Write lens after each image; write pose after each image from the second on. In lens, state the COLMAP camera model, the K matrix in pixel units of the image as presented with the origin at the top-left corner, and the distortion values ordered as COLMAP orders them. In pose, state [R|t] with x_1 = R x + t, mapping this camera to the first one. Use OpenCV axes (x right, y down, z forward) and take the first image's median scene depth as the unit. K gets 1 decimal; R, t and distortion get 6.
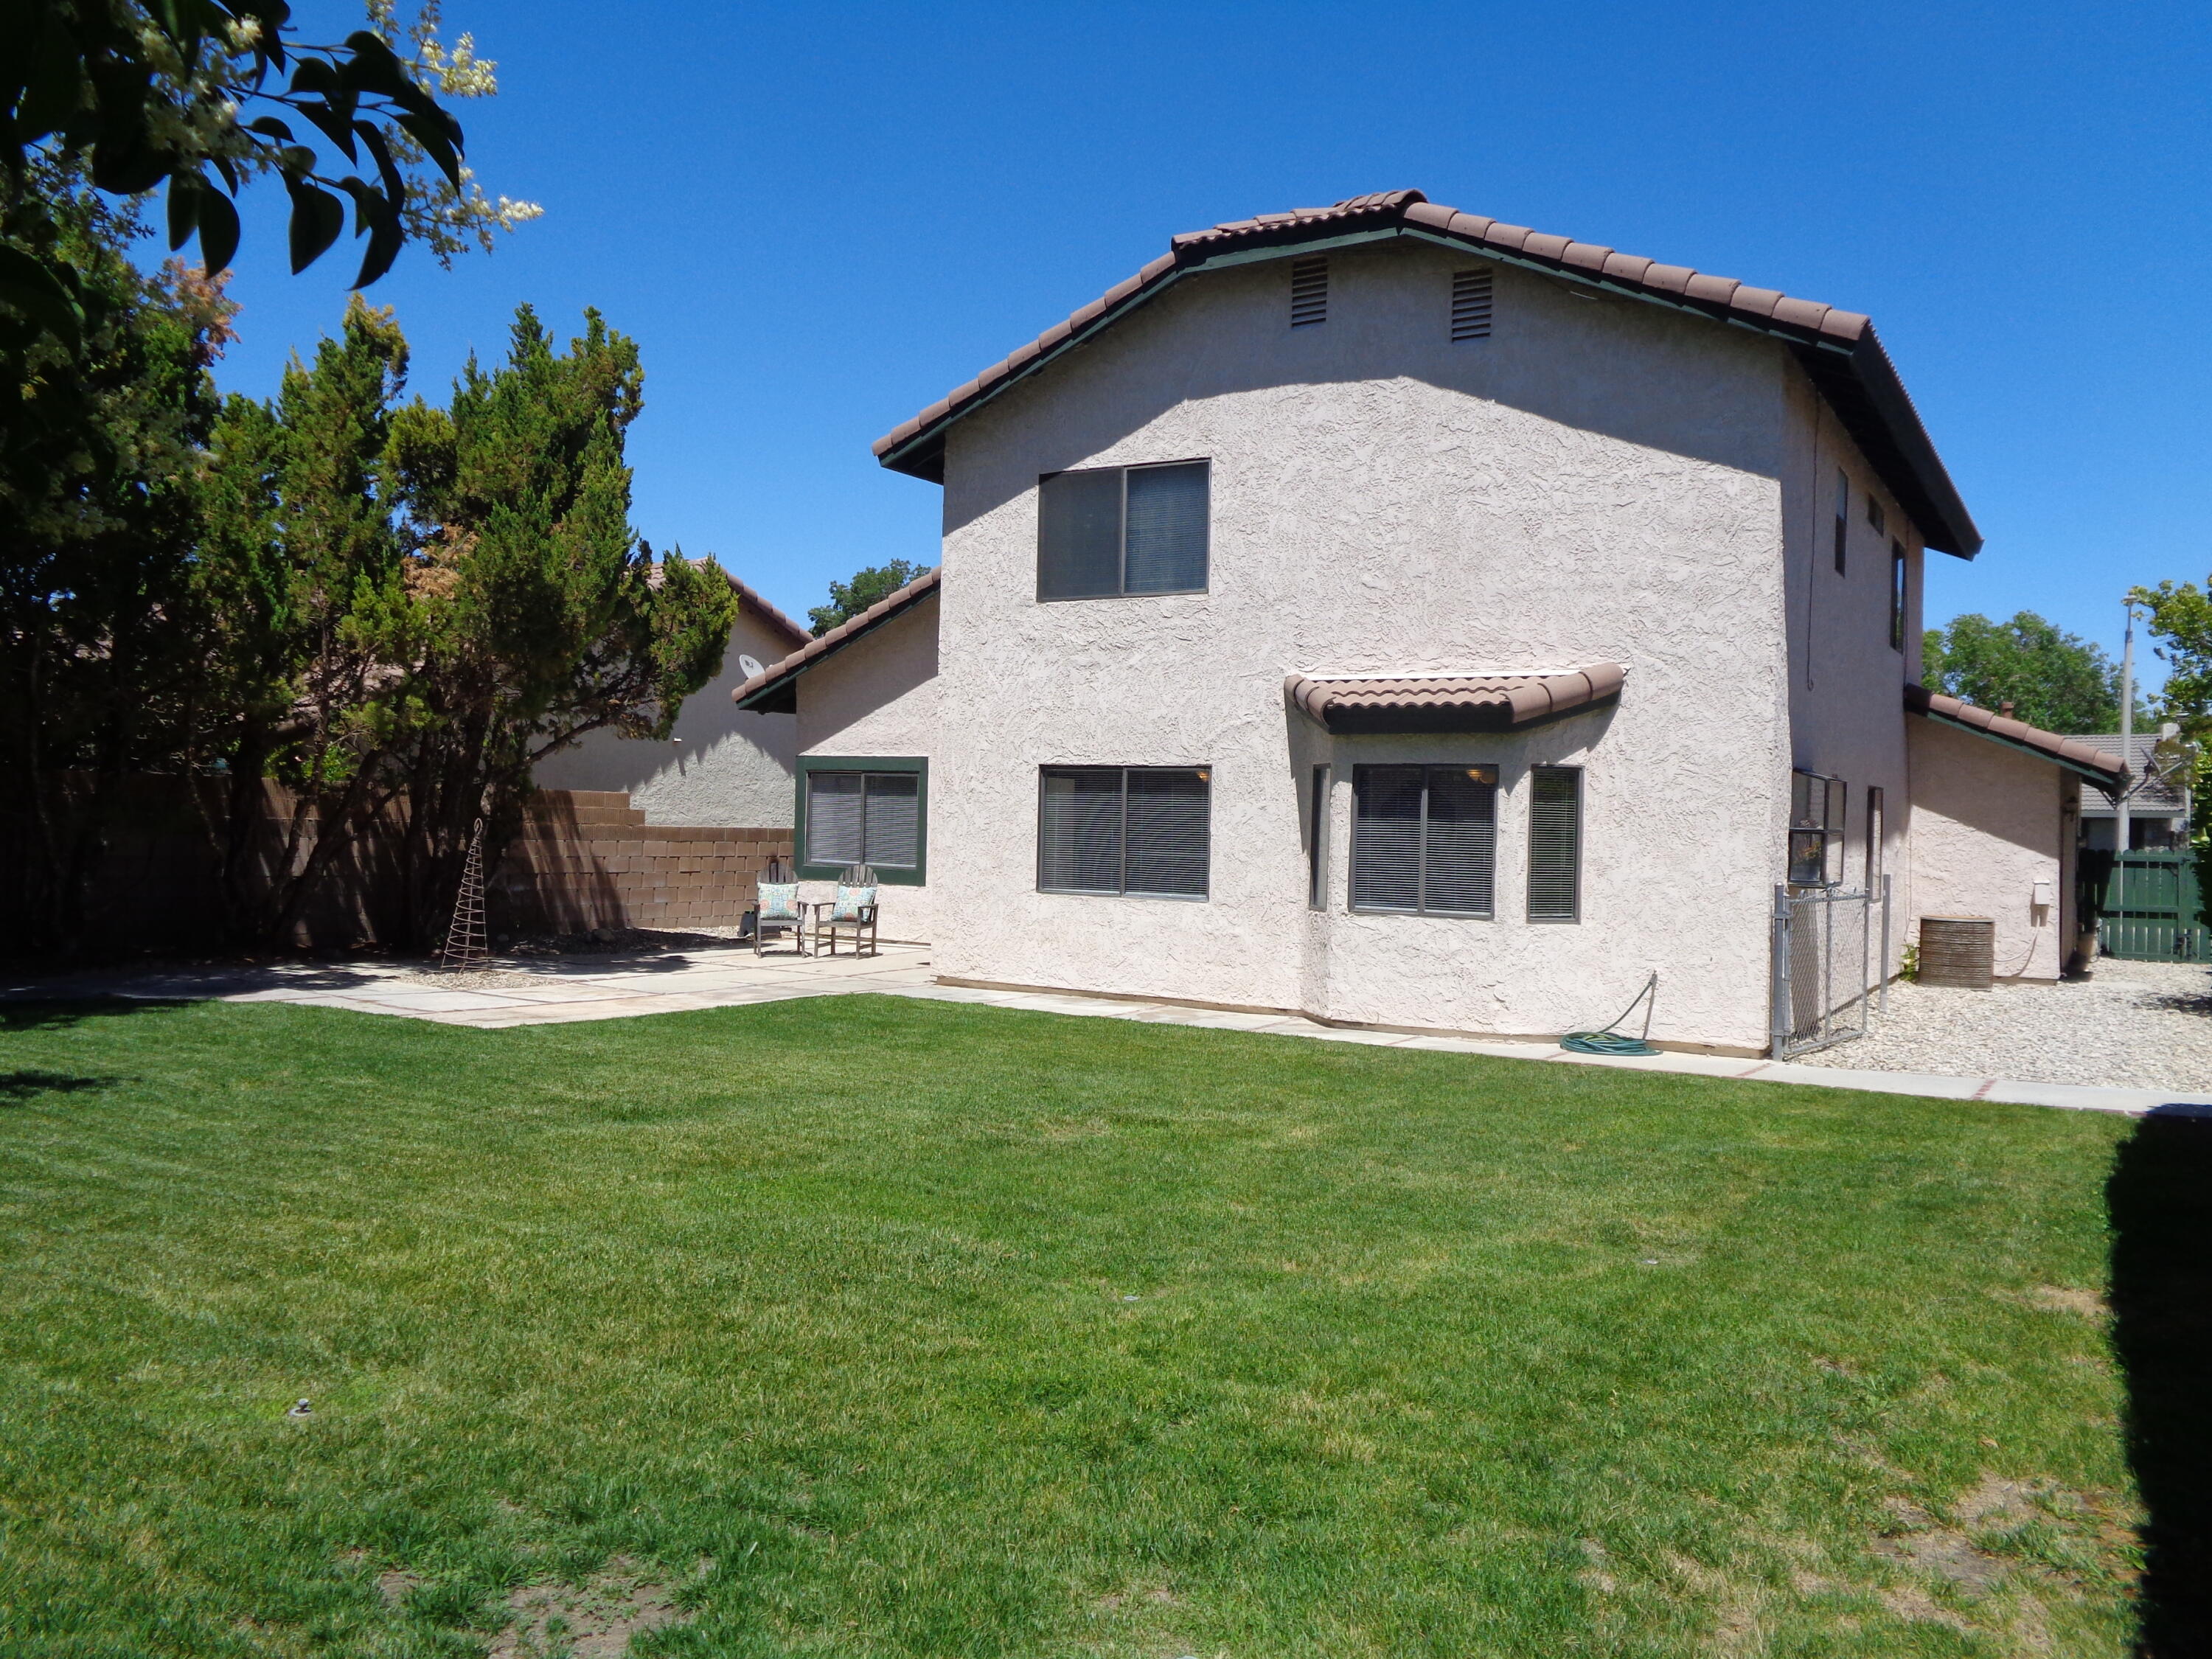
lens RADIAL K [[1666.4, 0, 1098.2], [0, 1666.4, 831.2], [0, 0, 1]] dist [0.013008, 0.006064]
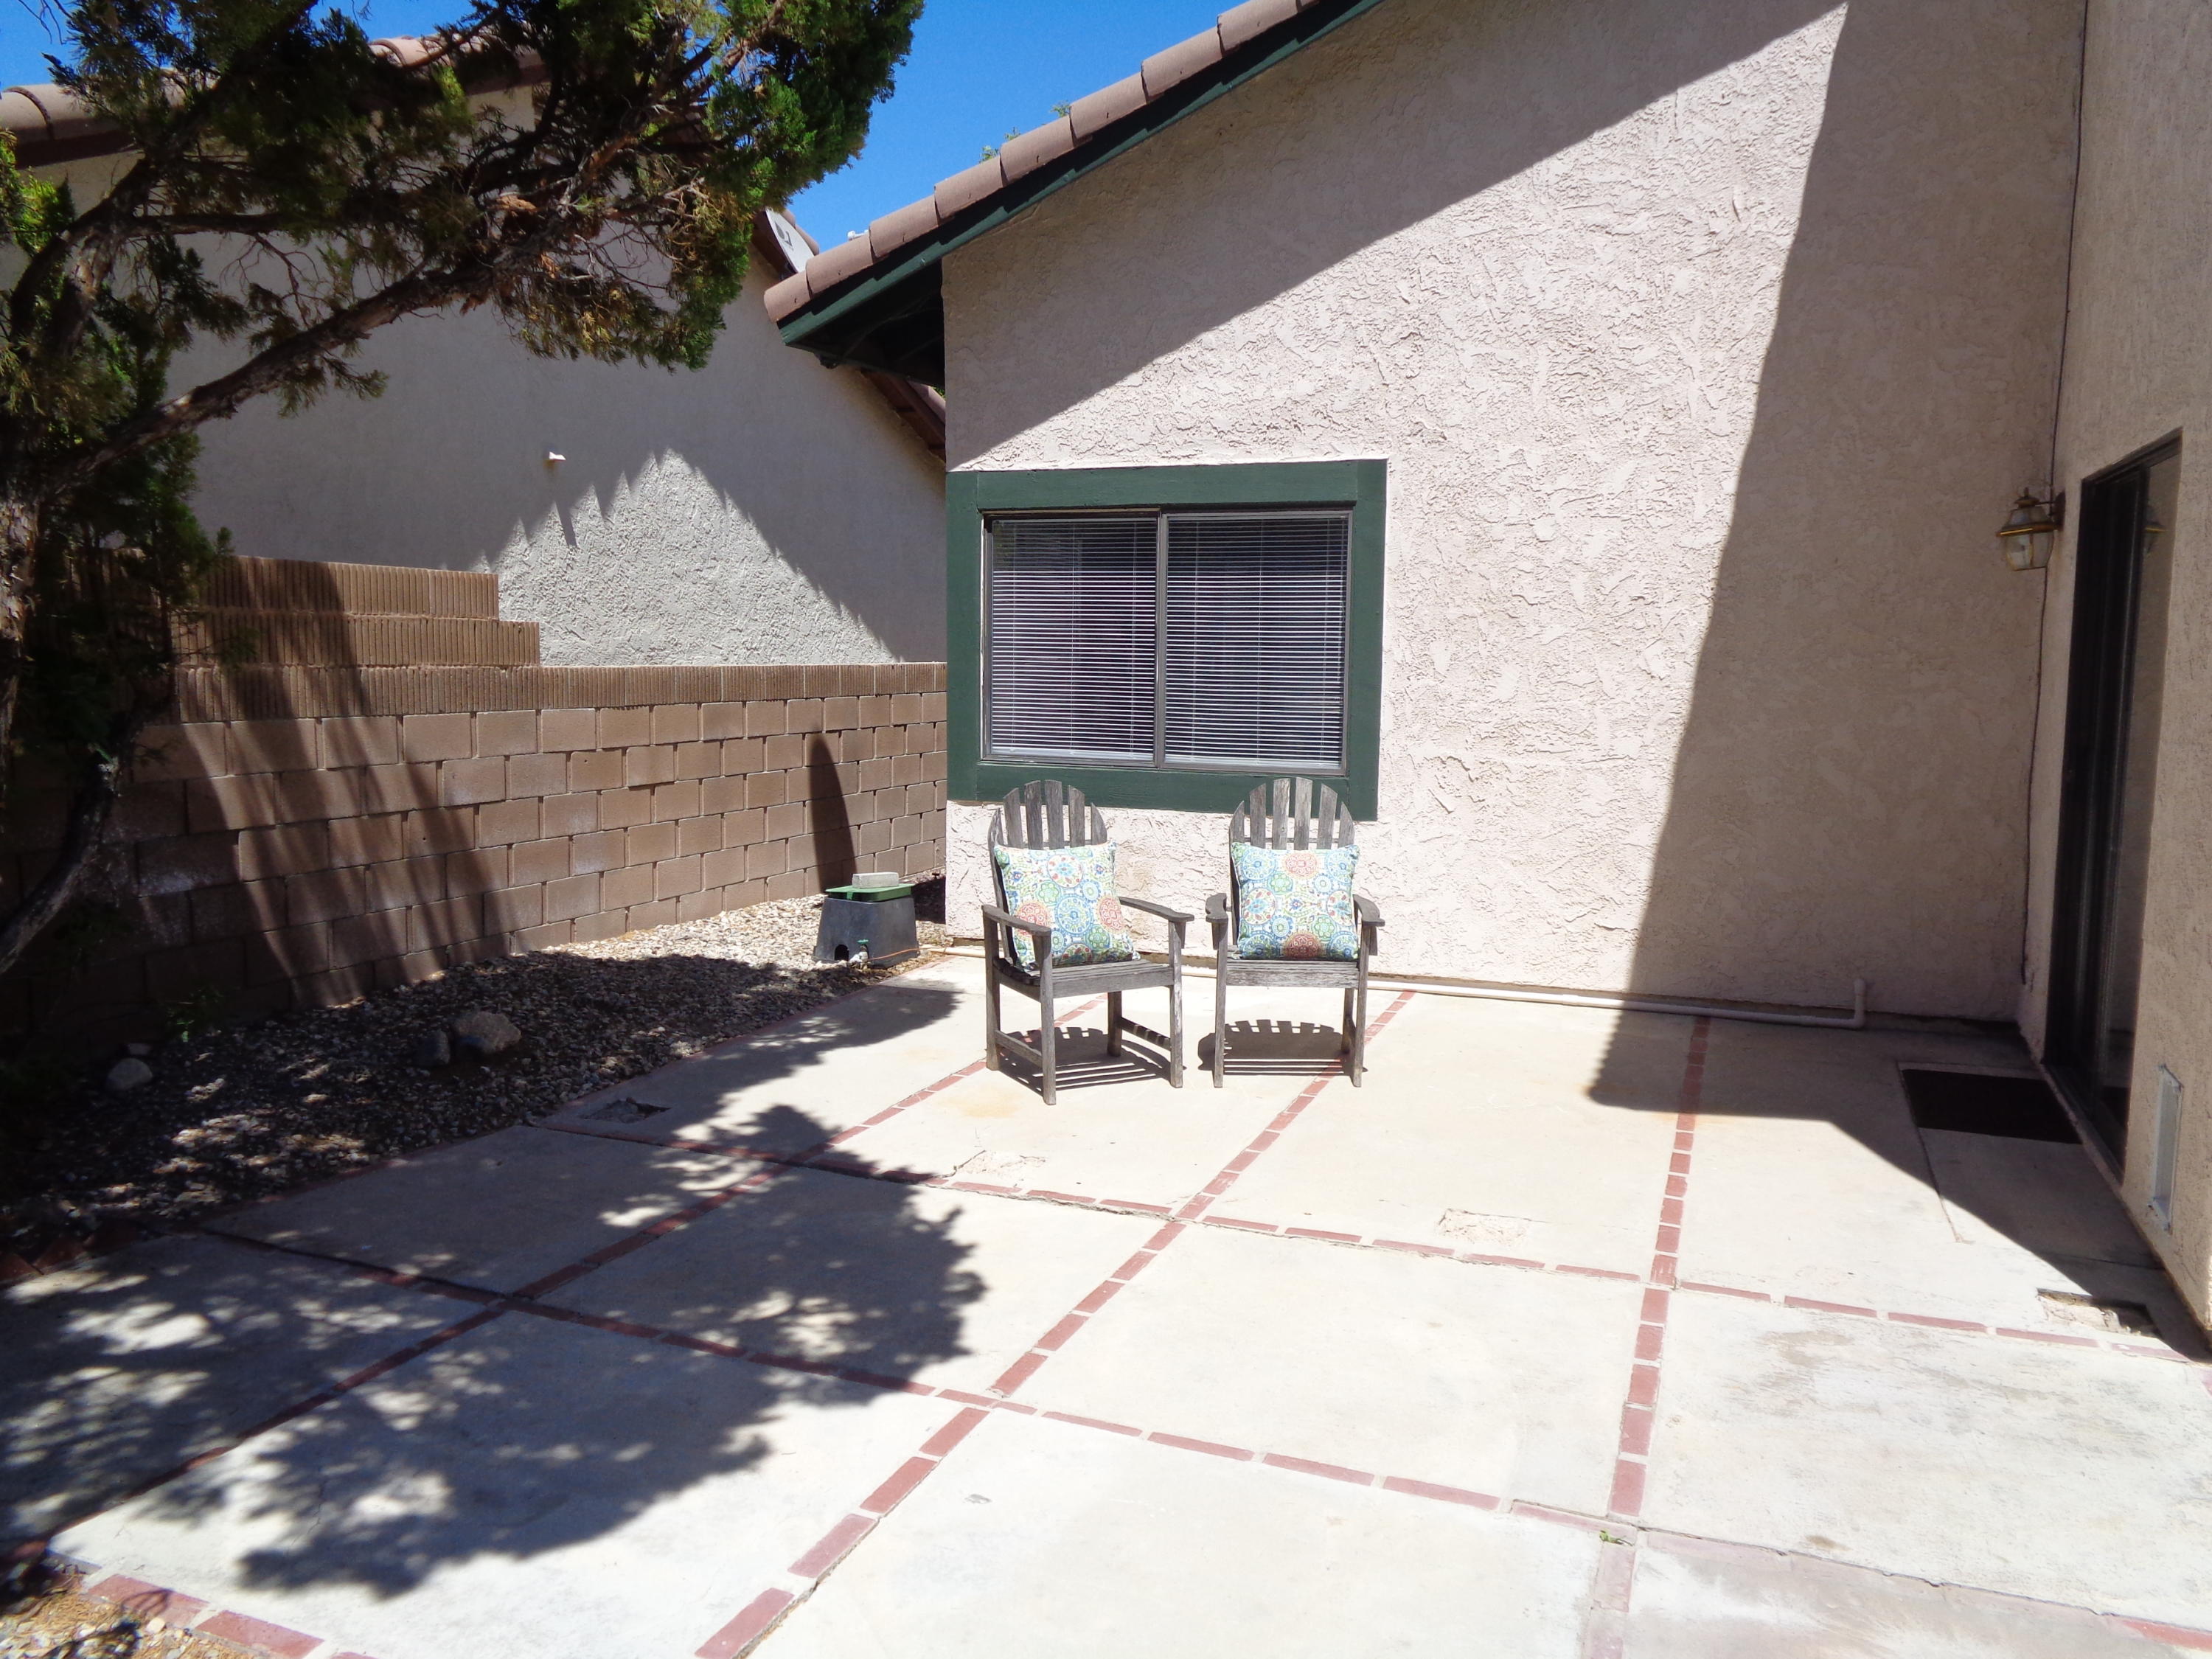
lens RADIAL K [[1666.4, 0, 1098.2], [0, 1666.4, 831.2], [0, 0, 1]] dist [0.013008, 0.006064]
pose [[0.985673, -0.035918, 0.164801, -0.309935], [0.018157, 0.993981, 0.108038, -0.007097], [-0.167689, -0.103498, 0.980392, 0.900708]]
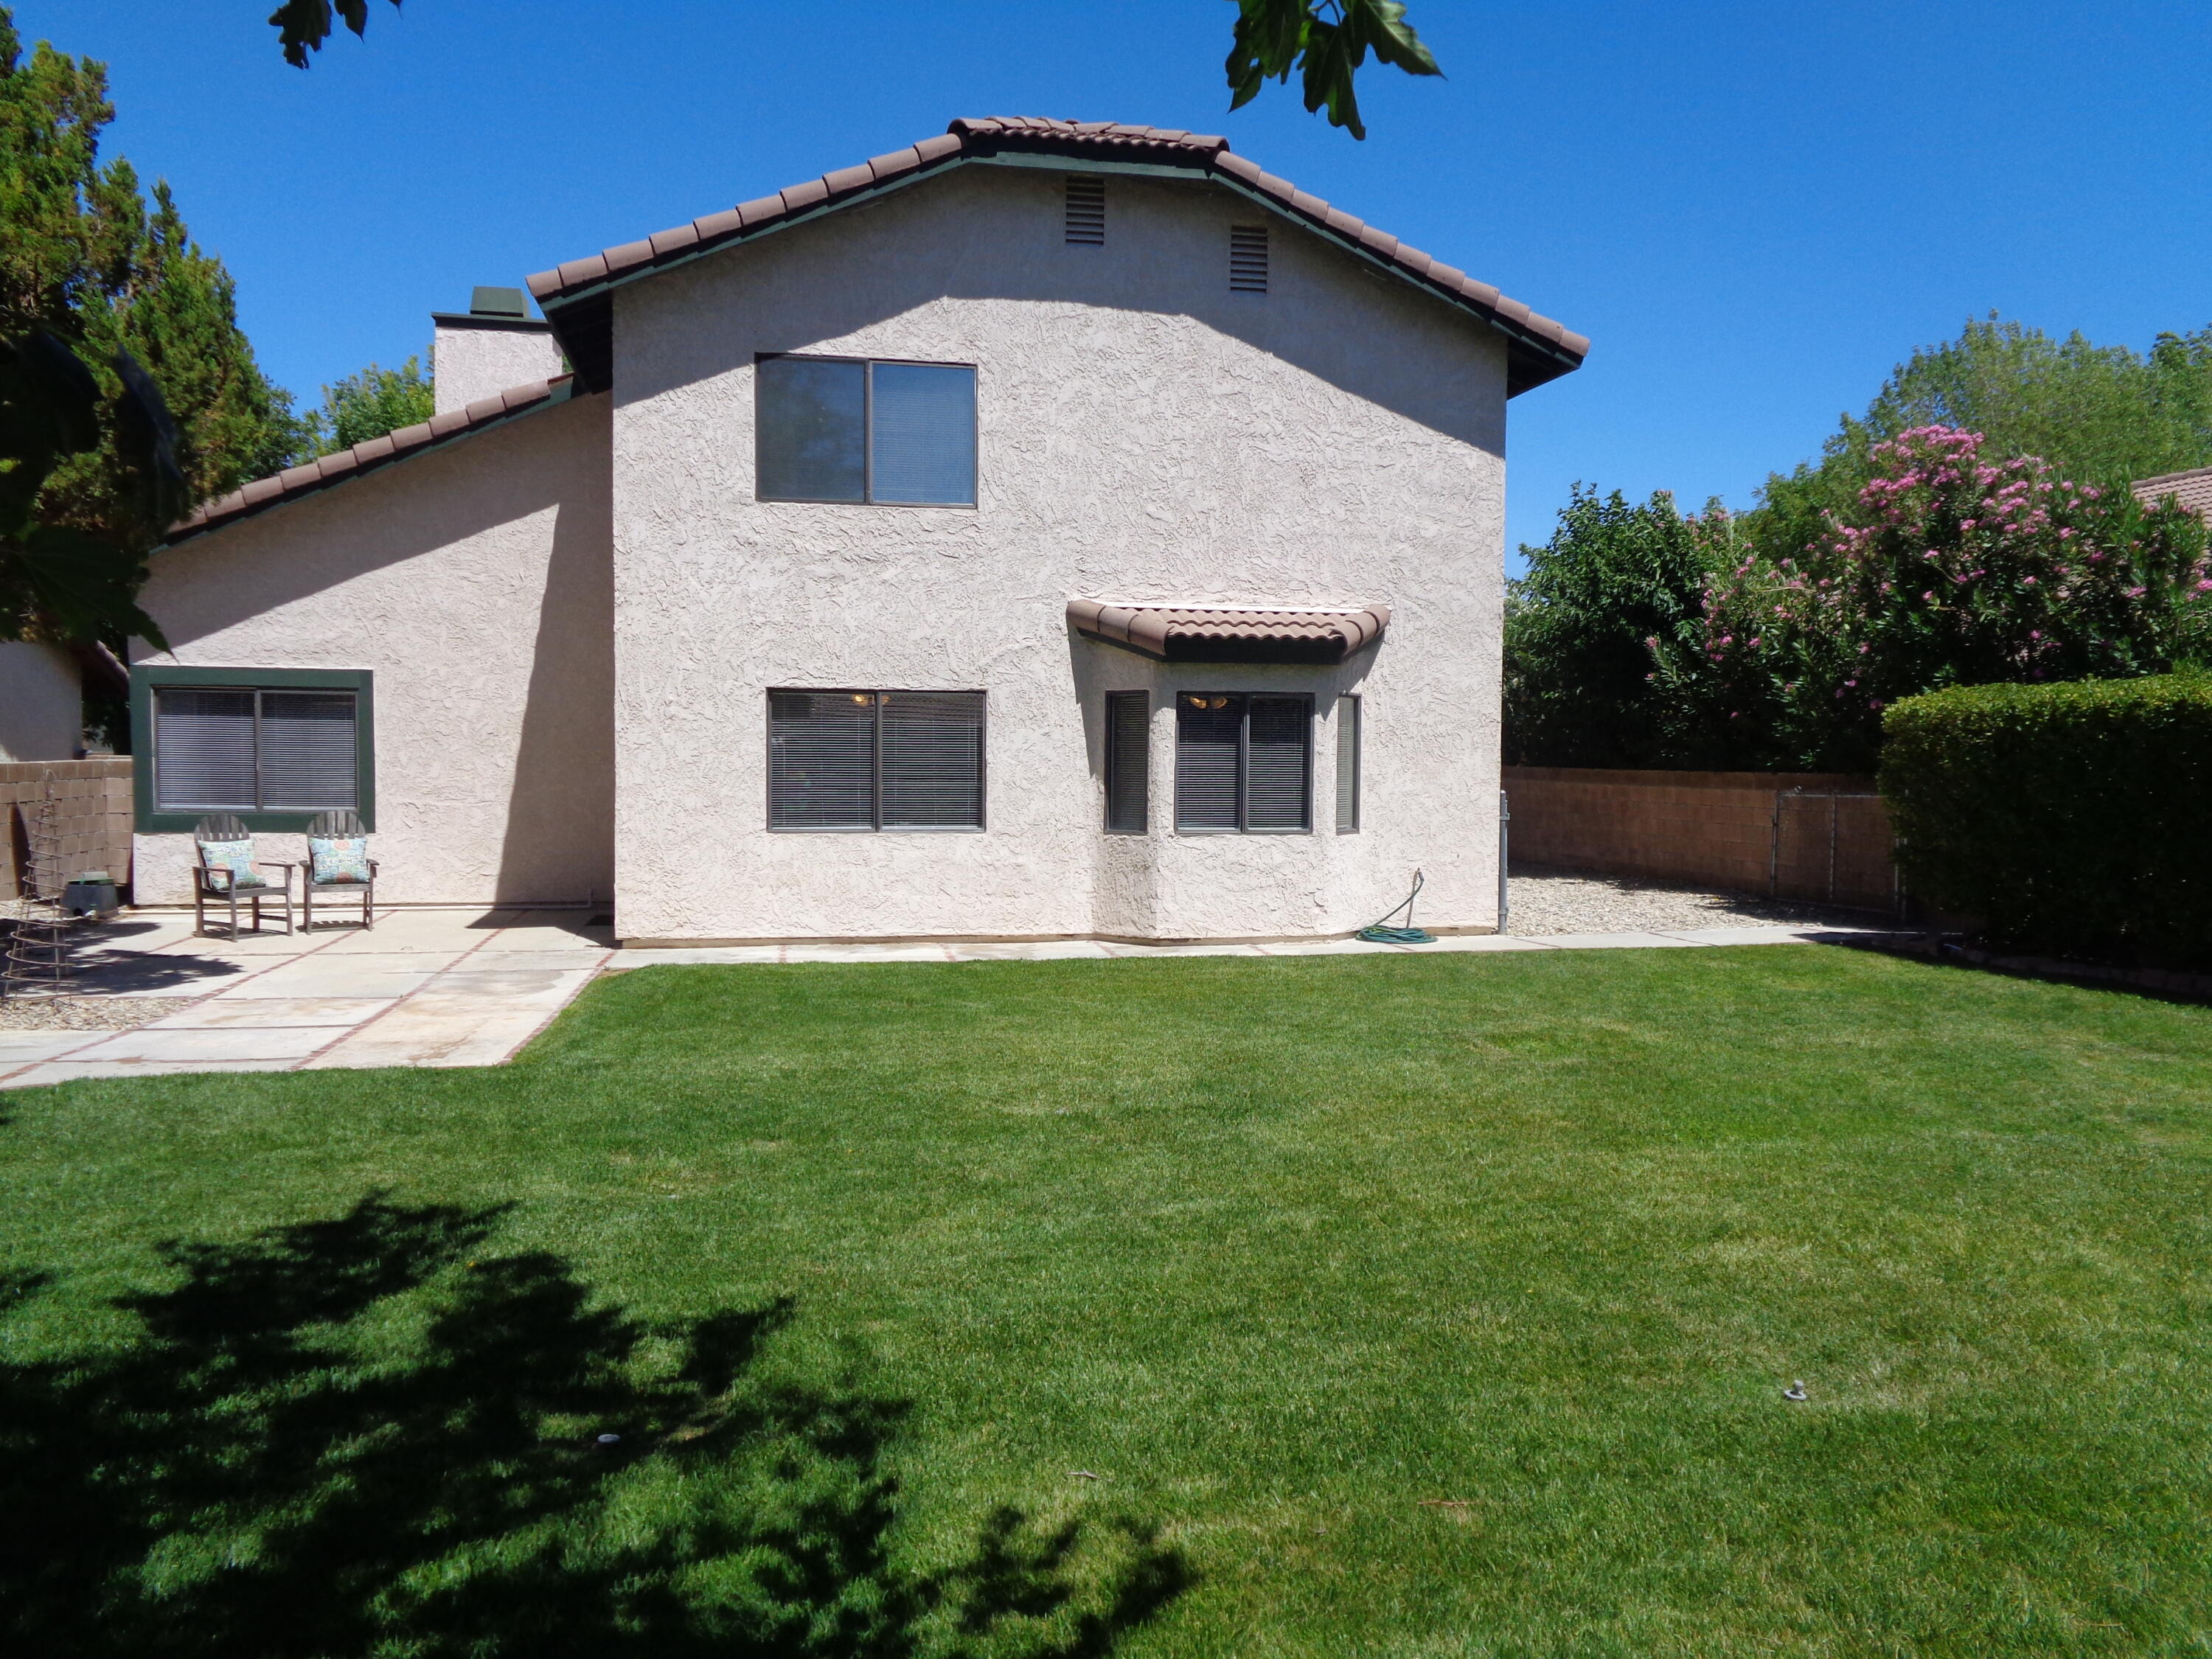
lens RADIAL K [[1666.4, 0, 1098.2], [0, 1666.4, 831.2], [0, 0, 1]] dist [0.013008, 0.006064]
pose [[0.737558, -0.055120, 0.673030, -0.534827], [0.015317, 0.997772, 0.064930, -0.019868], [-0.675110, -0.037581, 0.736759, 0.244209]]
